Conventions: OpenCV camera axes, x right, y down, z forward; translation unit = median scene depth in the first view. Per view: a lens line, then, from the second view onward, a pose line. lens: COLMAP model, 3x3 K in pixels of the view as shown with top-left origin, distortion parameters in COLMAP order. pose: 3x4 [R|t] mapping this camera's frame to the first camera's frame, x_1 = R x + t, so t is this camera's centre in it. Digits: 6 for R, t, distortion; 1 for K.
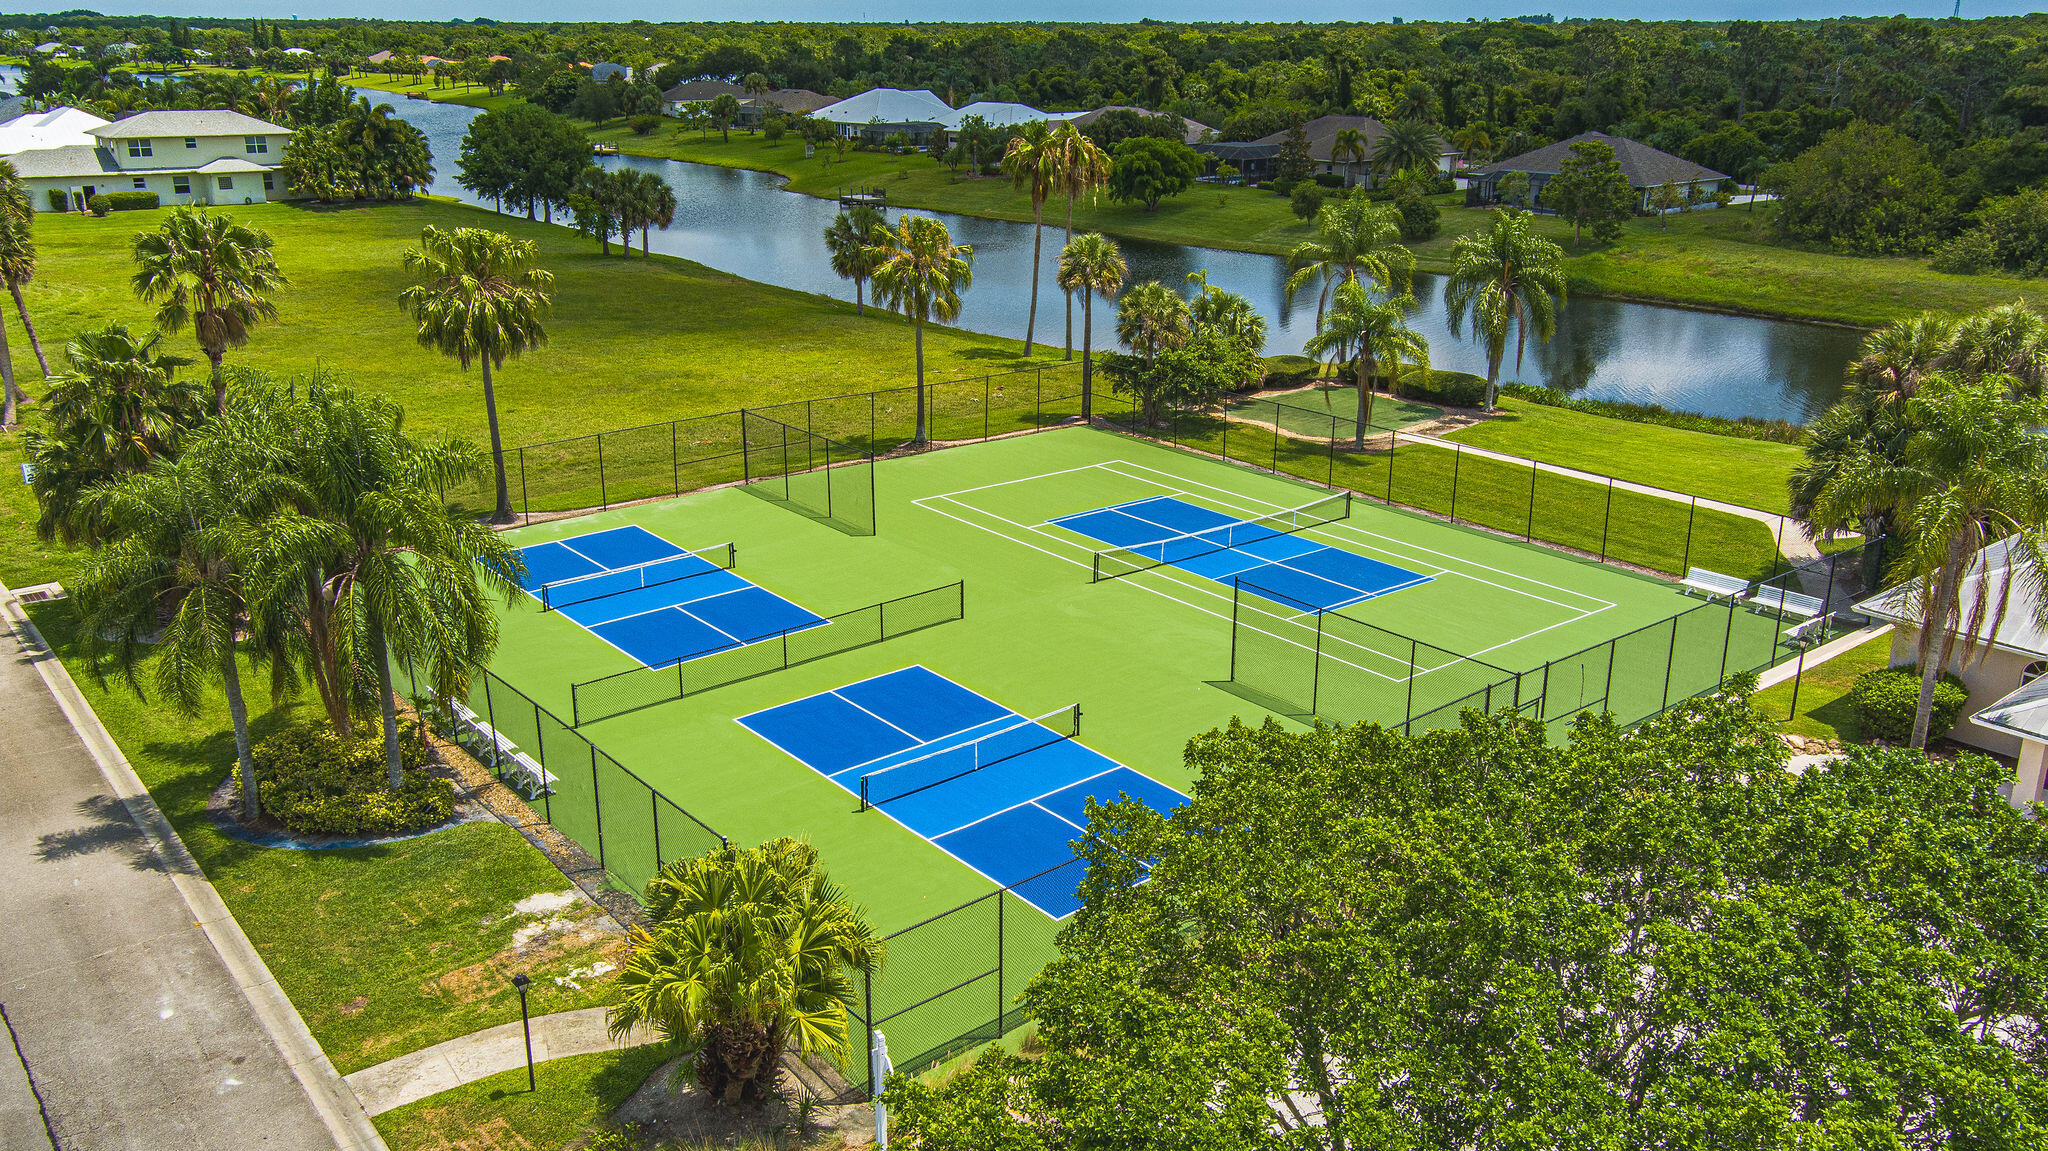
lens RADIAL K [[1629.0, 0, 1035.2], [0, 1629.0, 589.1], [0, 0, 1]] dist [0.035296, 0.008849]
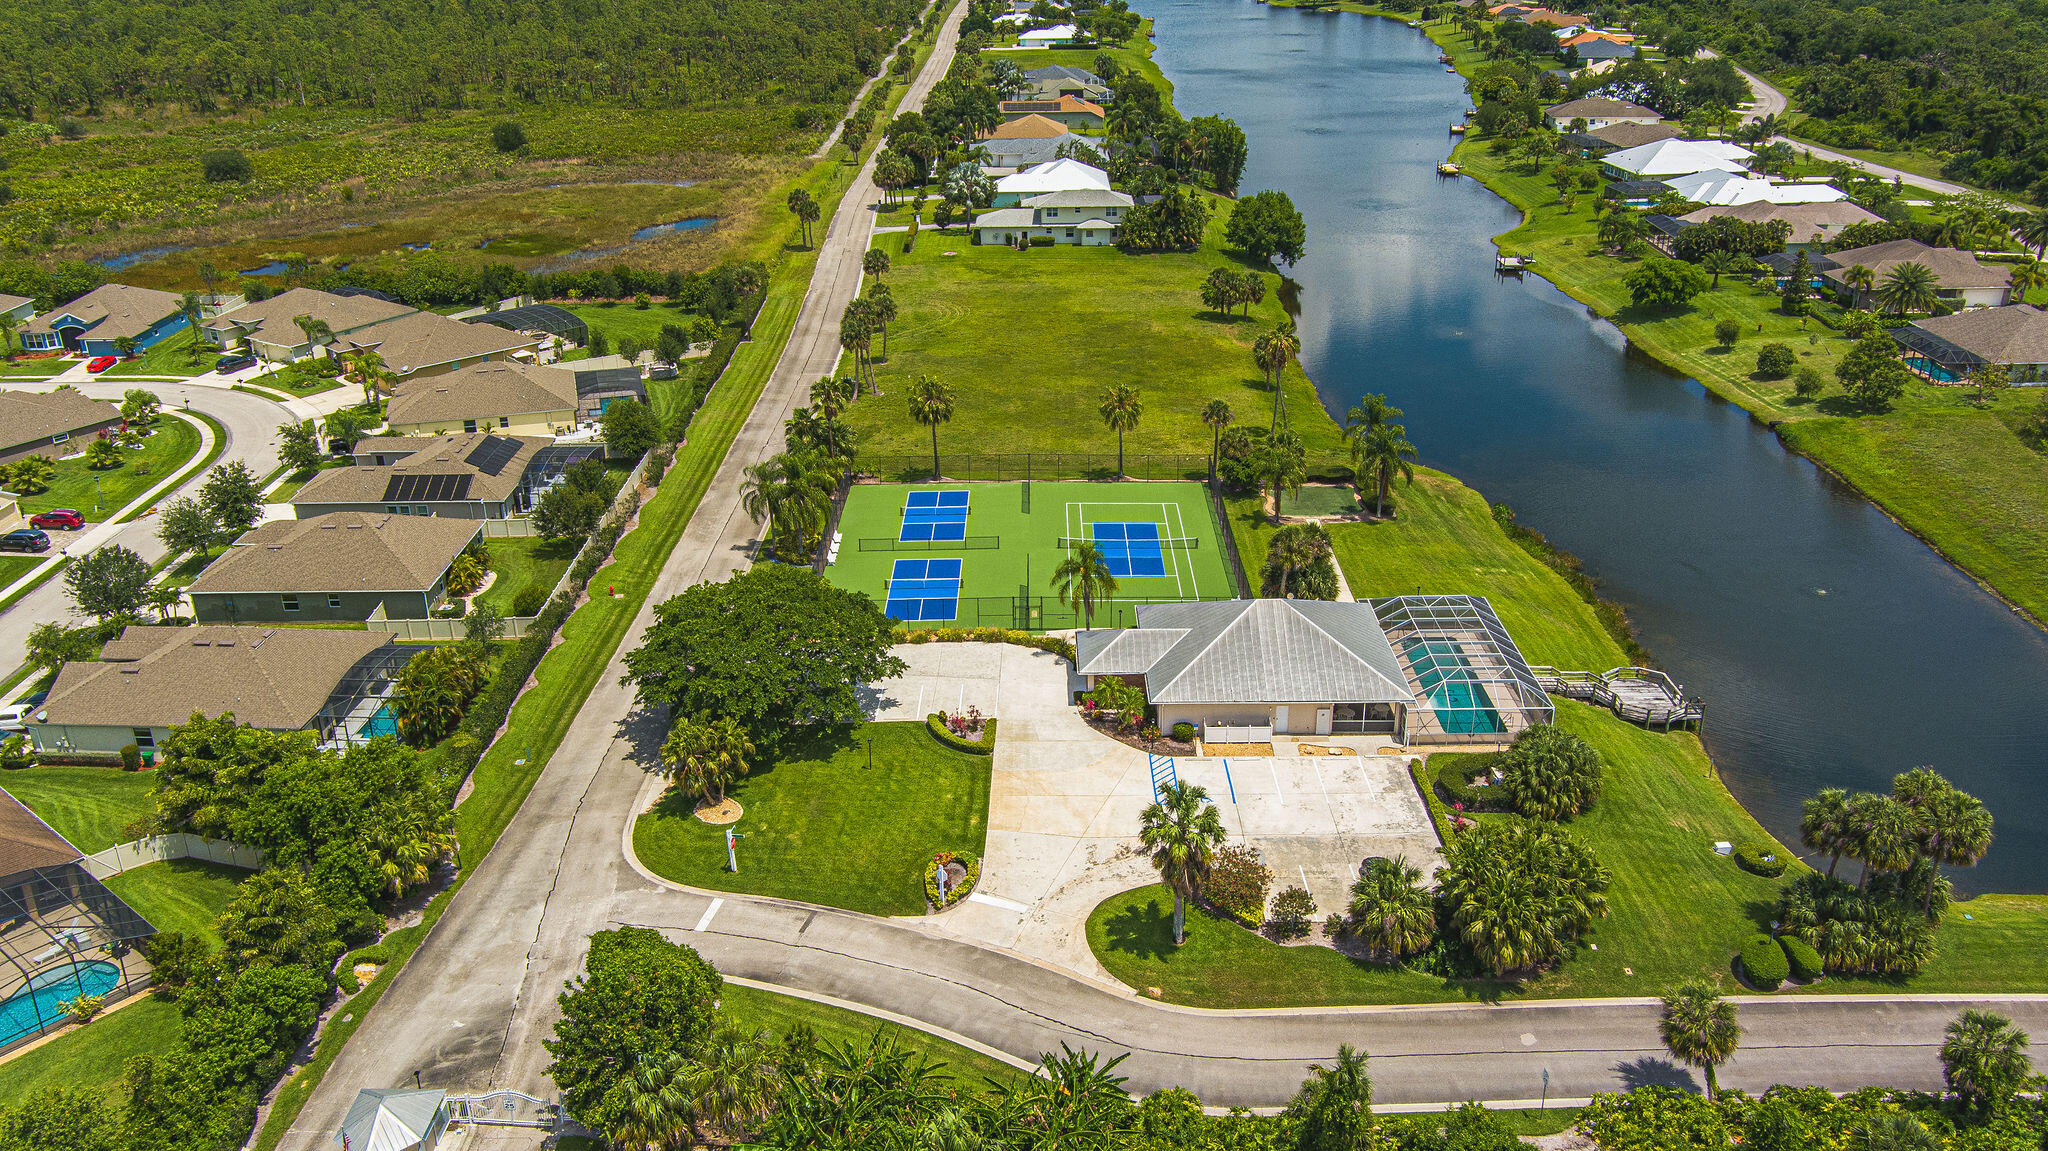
lens RADIAL K [[1621.6, 0, 1024.0], [0, 1621.6, 575.5], [0, 0, 1]] dist [0.018311, 0.004212]
pose [[0.770149, 0.237856, -0.591858, 1.262266], [-0.194780, 0.971250, 0.136871, -0.249856], [0.607398, 0.009871, 0.794337, -0.939033]]
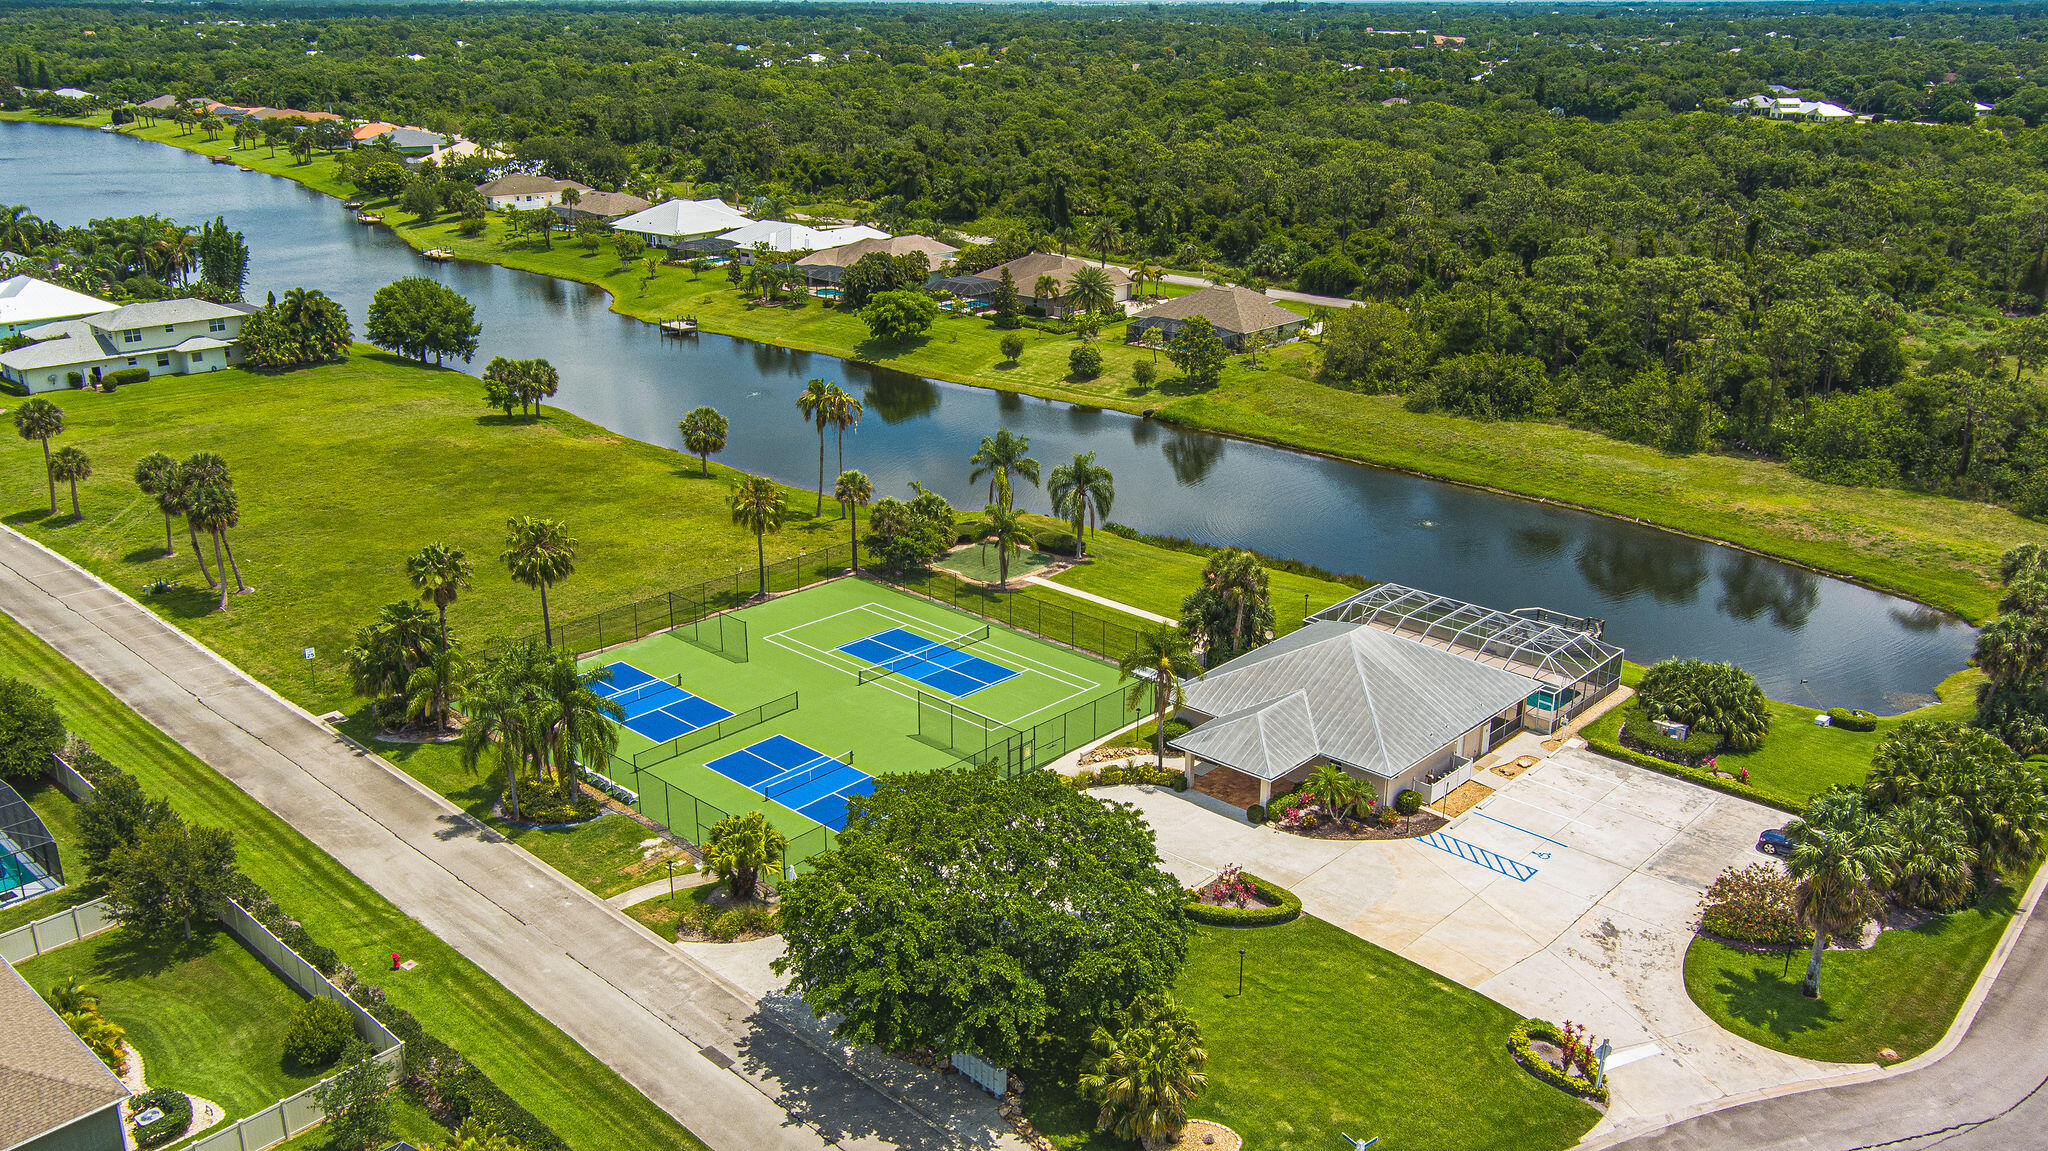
lens RADIAL K [[1621.6, 0, 1024.0], [0, 1621.6, 575.5], [0, 0, 1]] dist [0.018311, 0.004212]
pose [[0.991628, -0.044746, 0.121128, 0.000155], [0.044100, 0.998995, 0.008011, -0.115328], [-0.121364, -0.002603, 0.992605, -0.827025]]
